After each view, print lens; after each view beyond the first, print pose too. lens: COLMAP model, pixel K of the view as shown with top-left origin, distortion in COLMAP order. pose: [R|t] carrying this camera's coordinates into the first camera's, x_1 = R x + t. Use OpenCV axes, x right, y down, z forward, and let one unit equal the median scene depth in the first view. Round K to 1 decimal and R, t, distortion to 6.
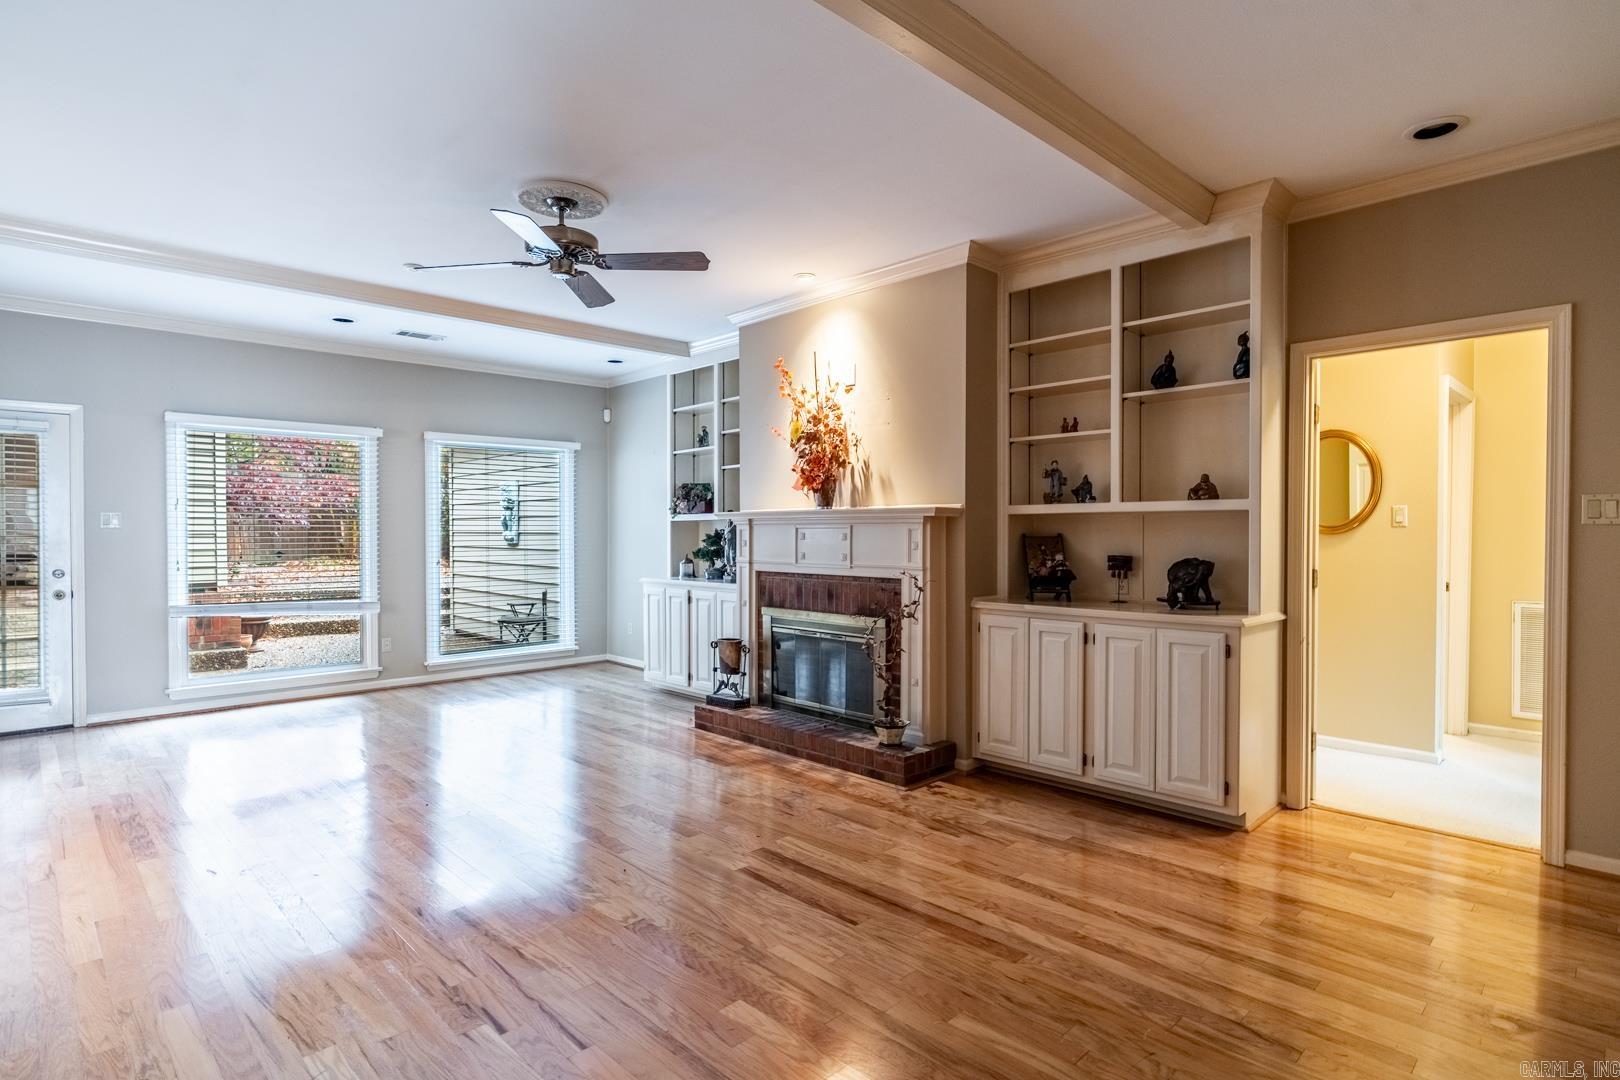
lens RADIAL K [[820.7, 0, 810.0], [0, 820.7, 540.0], [0, 0, 1]] dist [-0.000737, -0.000358]
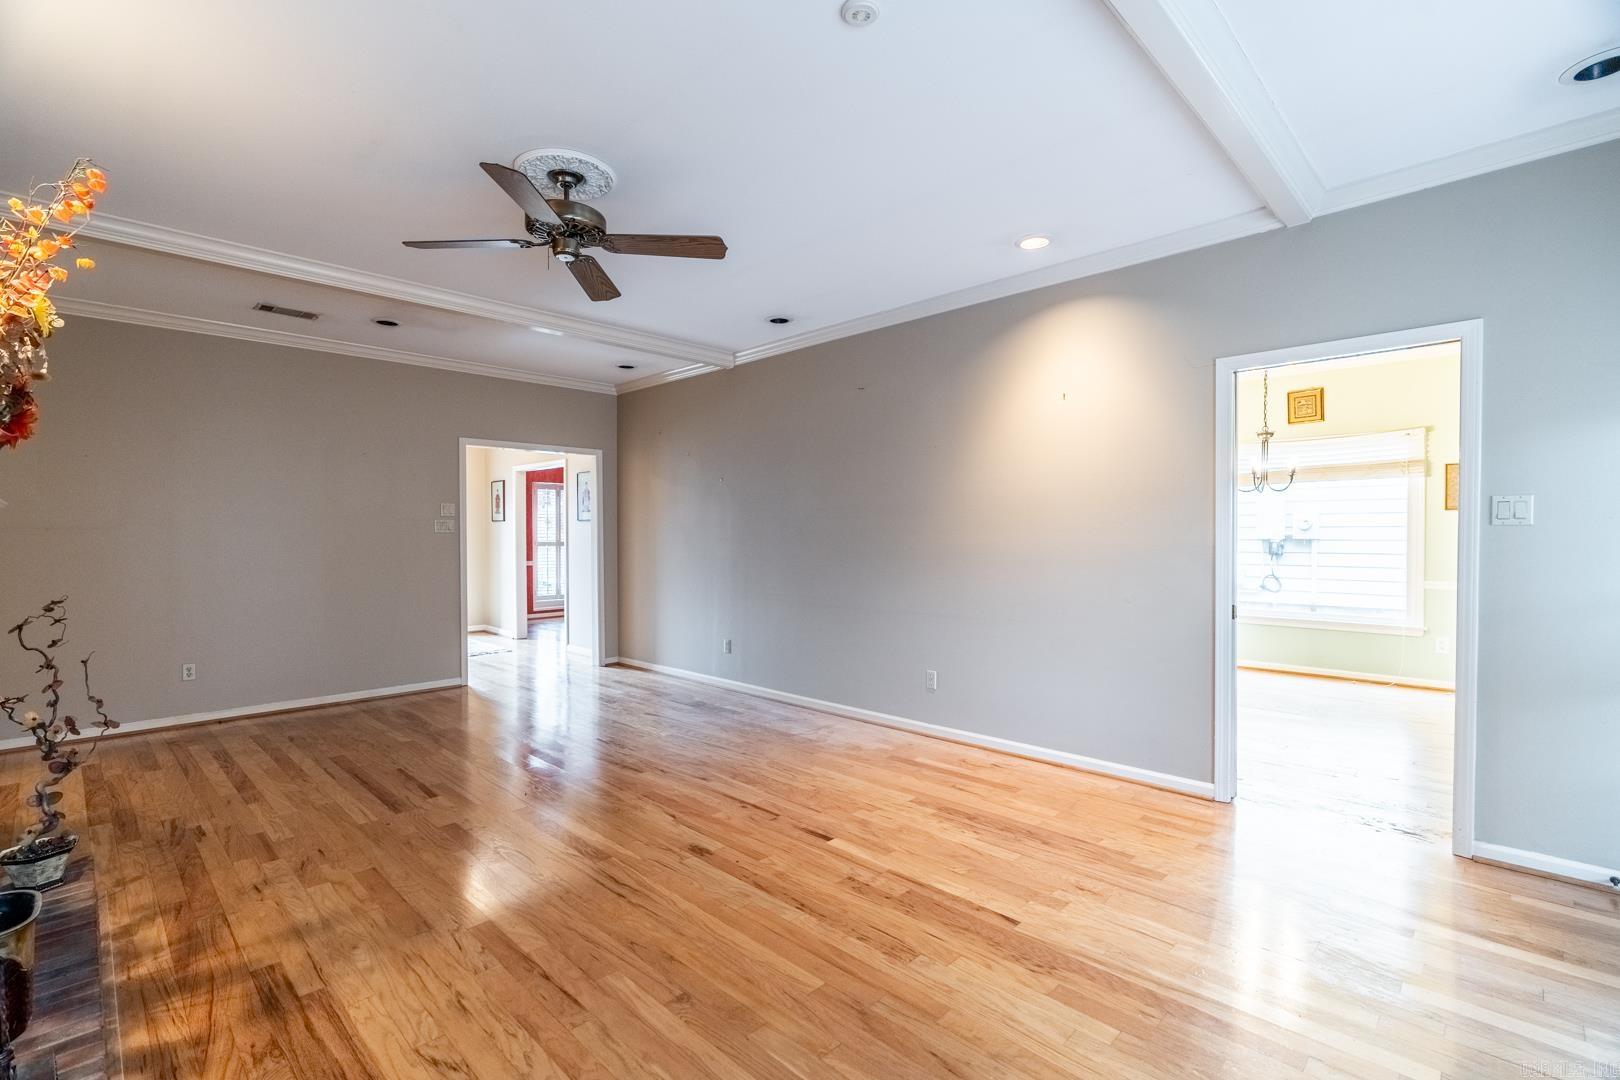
lens RADIAL K [[728.7, 0, 810.0], [0, 728.7, 540.0], [0, 0, 1]] dist [-0.002266, -0.000455]
pose [[-0.999656, 0.007861, -0.025013, -0.570579], [0.007321, 0.999740, 0.021575, -0.021806], [0.025177, 0.021384, -0.999454, 1.888833]]
